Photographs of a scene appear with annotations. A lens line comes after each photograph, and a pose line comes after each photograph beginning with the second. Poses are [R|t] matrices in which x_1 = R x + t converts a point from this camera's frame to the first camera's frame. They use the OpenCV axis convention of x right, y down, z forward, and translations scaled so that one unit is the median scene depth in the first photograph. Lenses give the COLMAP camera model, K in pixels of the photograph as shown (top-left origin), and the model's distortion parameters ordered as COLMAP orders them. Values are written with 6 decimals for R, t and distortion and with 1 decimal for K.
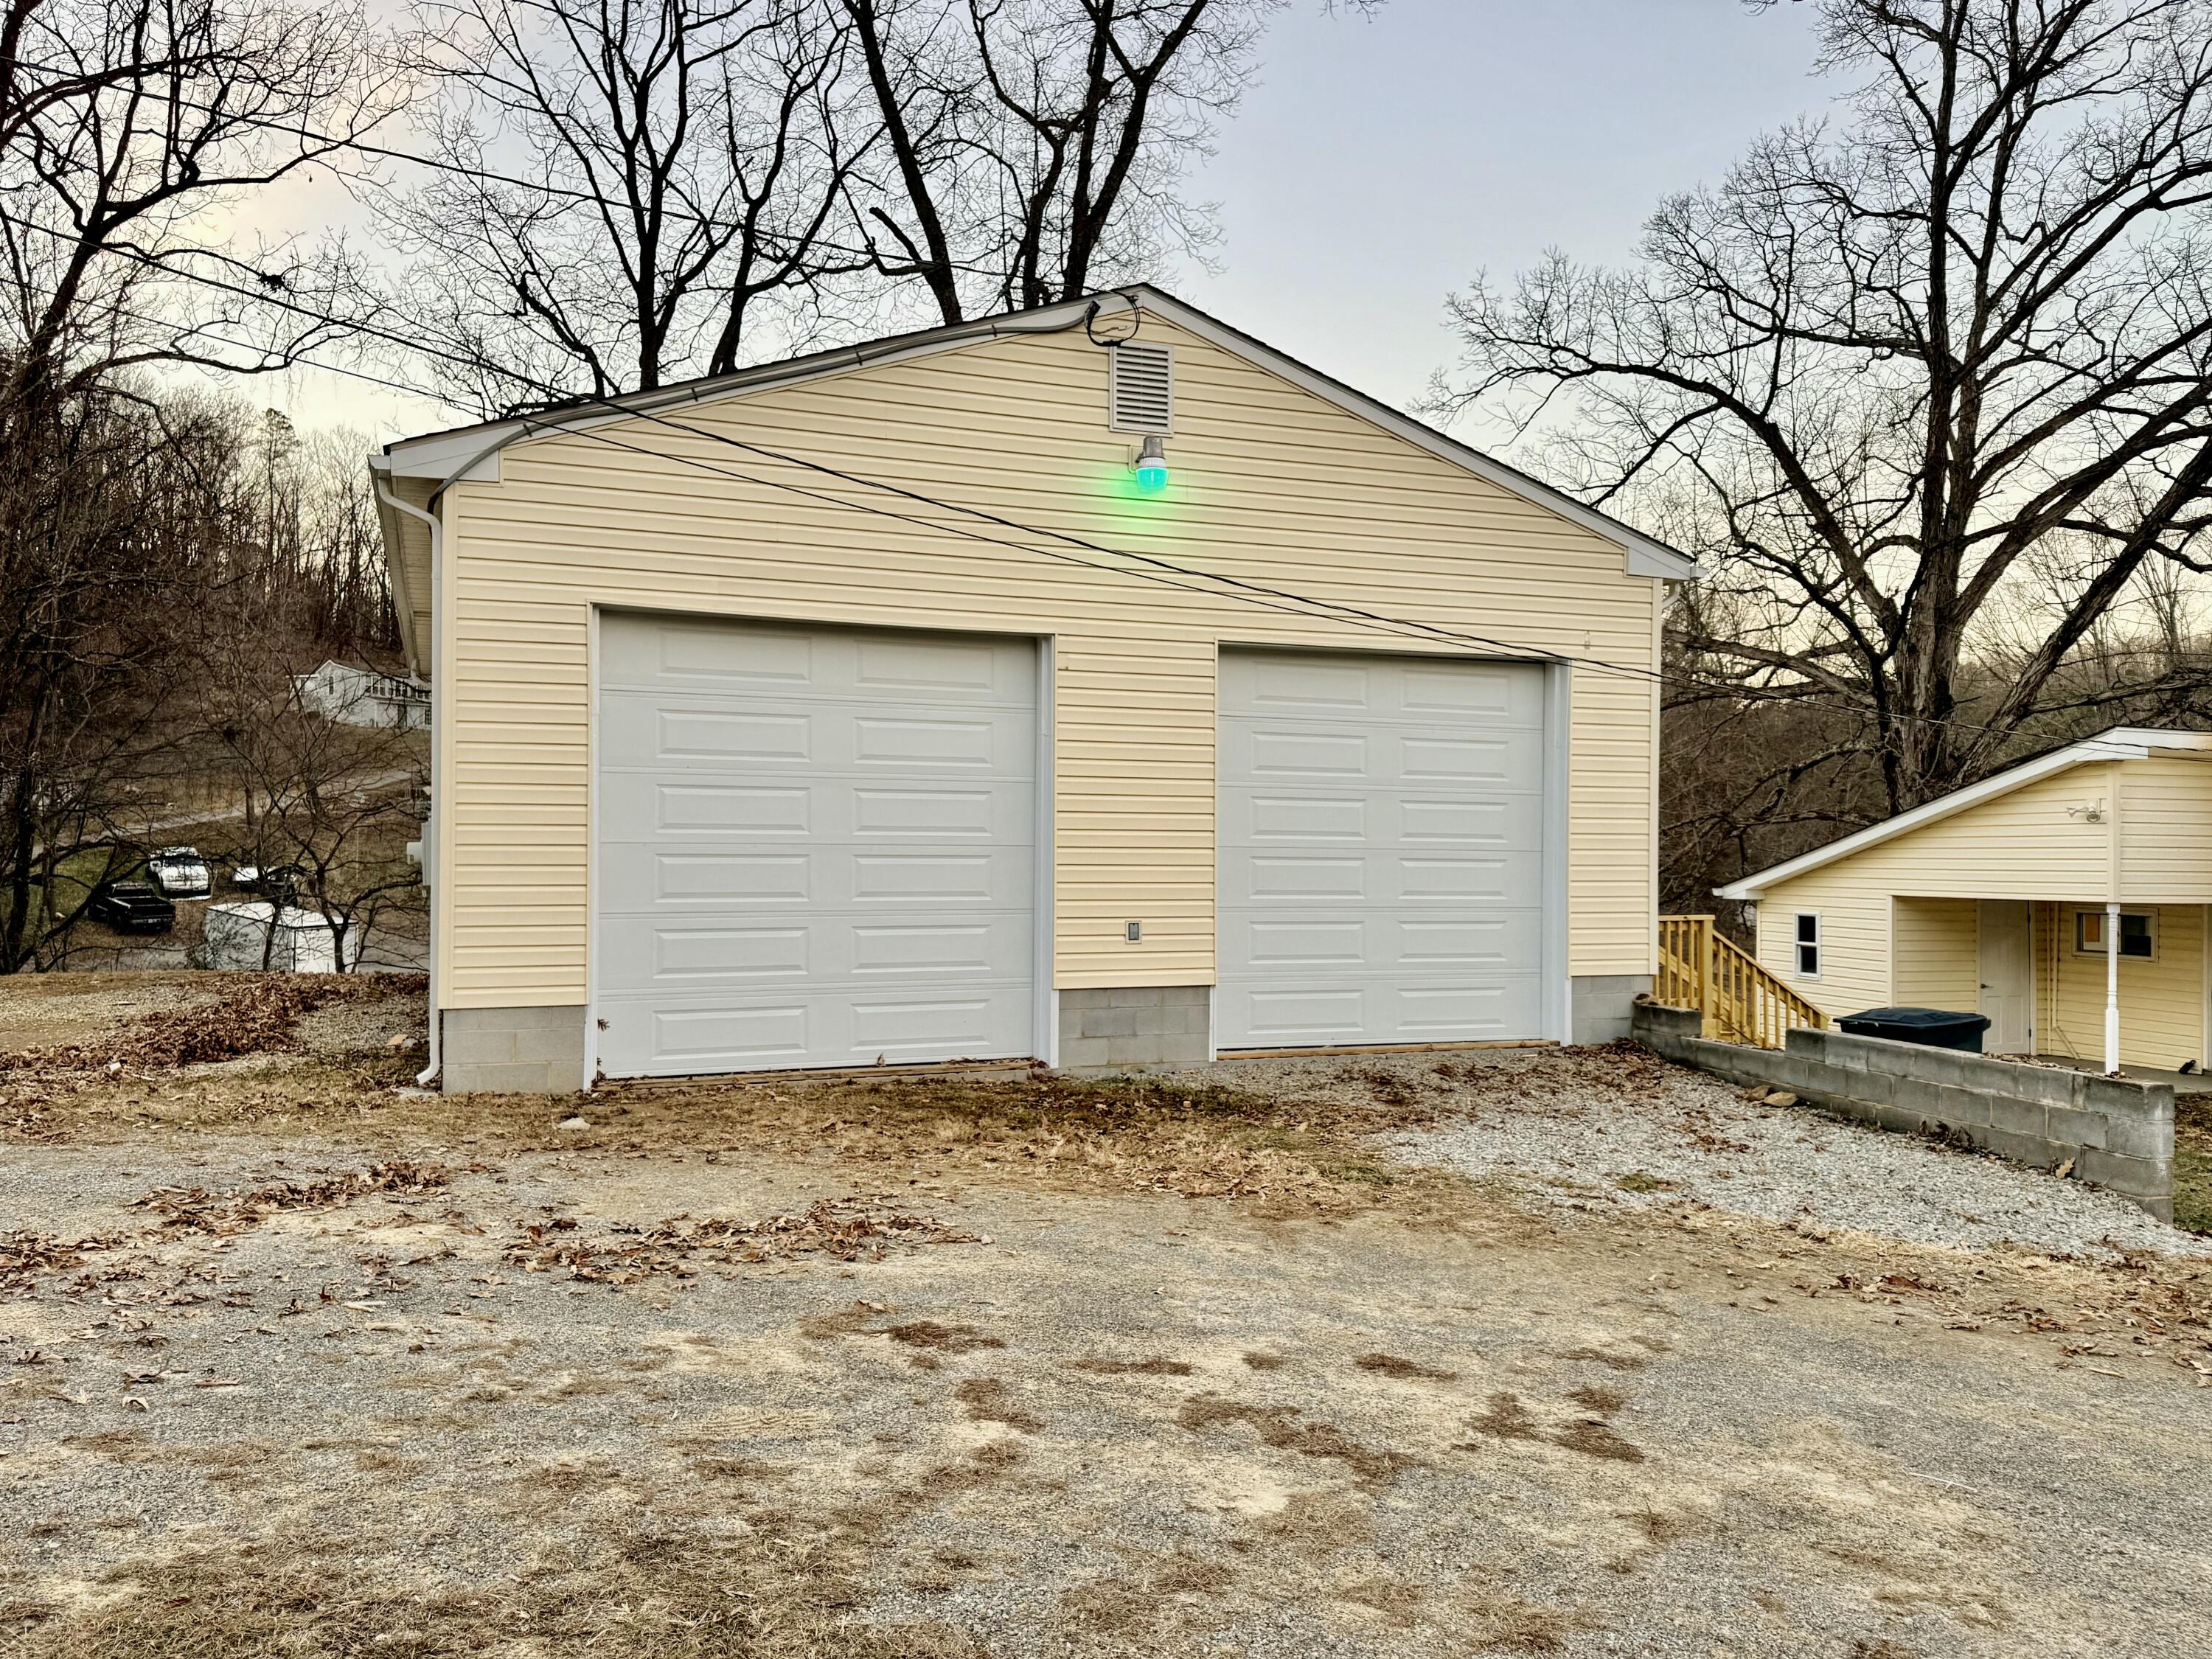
lens RADIAL K [[1616.9, 0, 1110.5], [0, 1616.9, 835.0], [0, 0, 1]] dist [-0.010906, -0.004542]
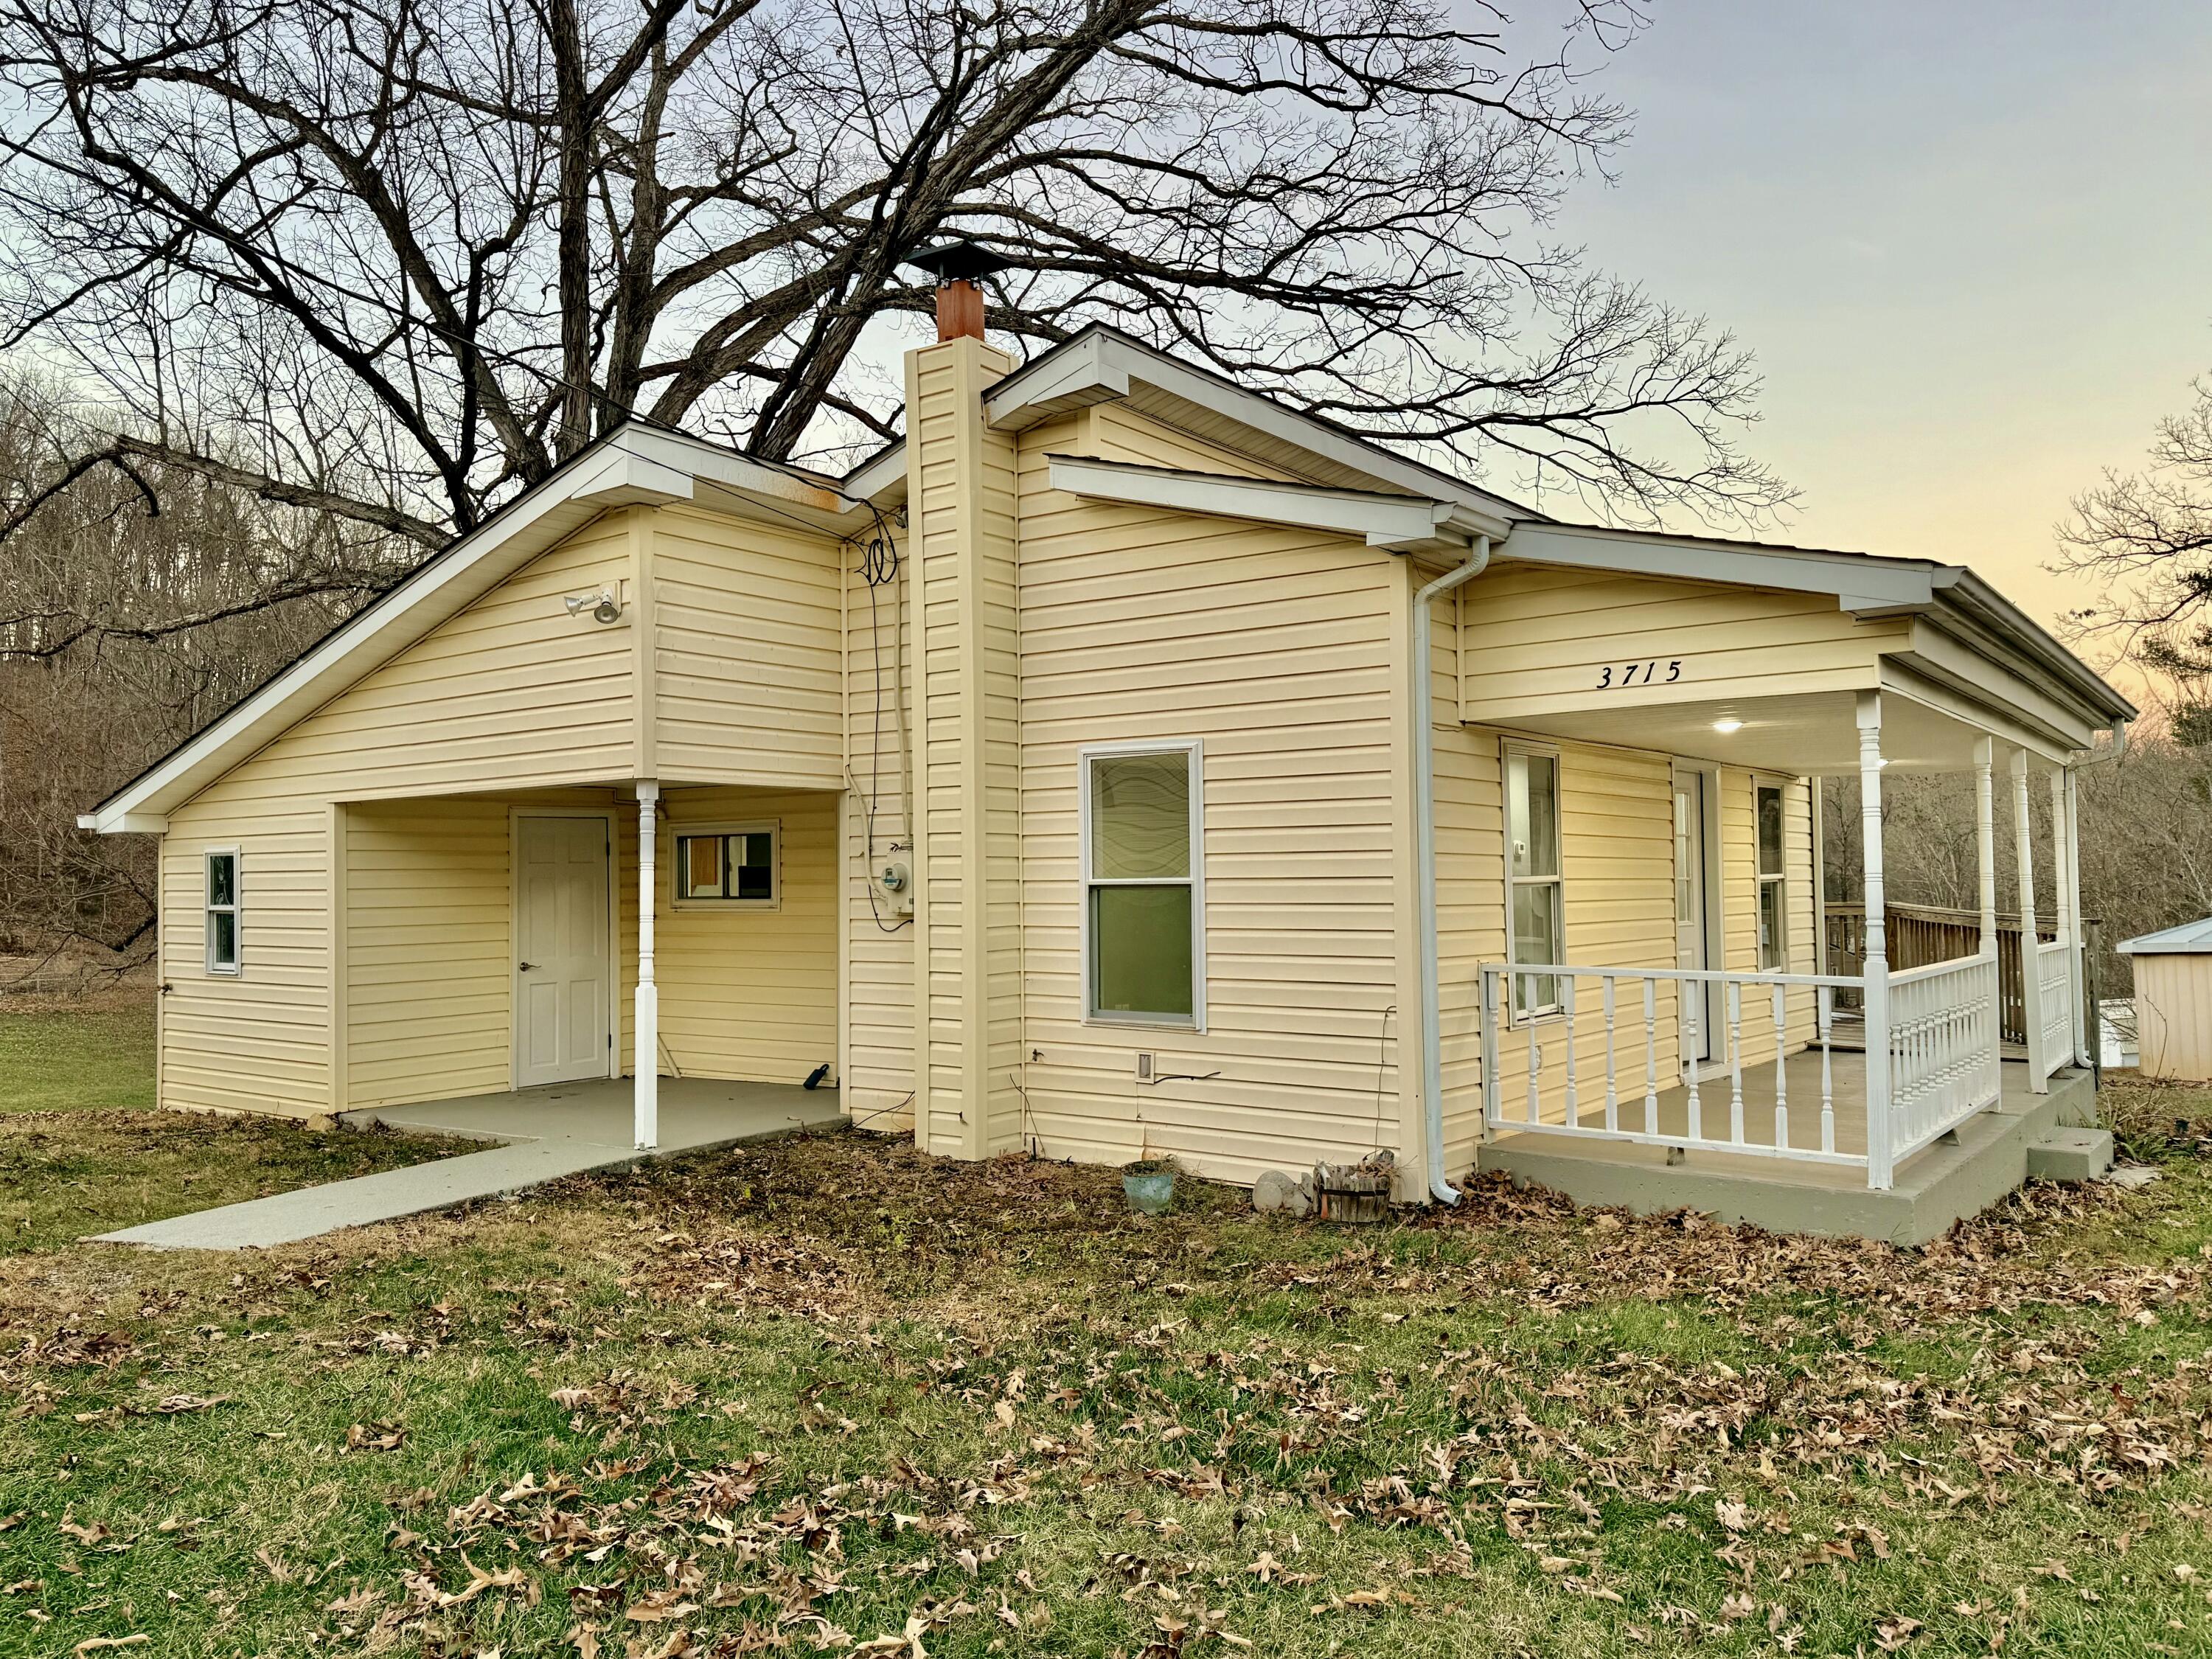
lens RADIAL K [[1616.9, 0, 1109.1], [0, 1616.9, 826.8], [0, 0, 1]] dist [-0.010906, -0.004542]
pose [[0.788555, -0.004517, 0.614948, 0.318523], [0.017838, 0.999720, -0.015531, 0.051613], [-0.614705, 0.023216, 0.788415, 0.376486]]
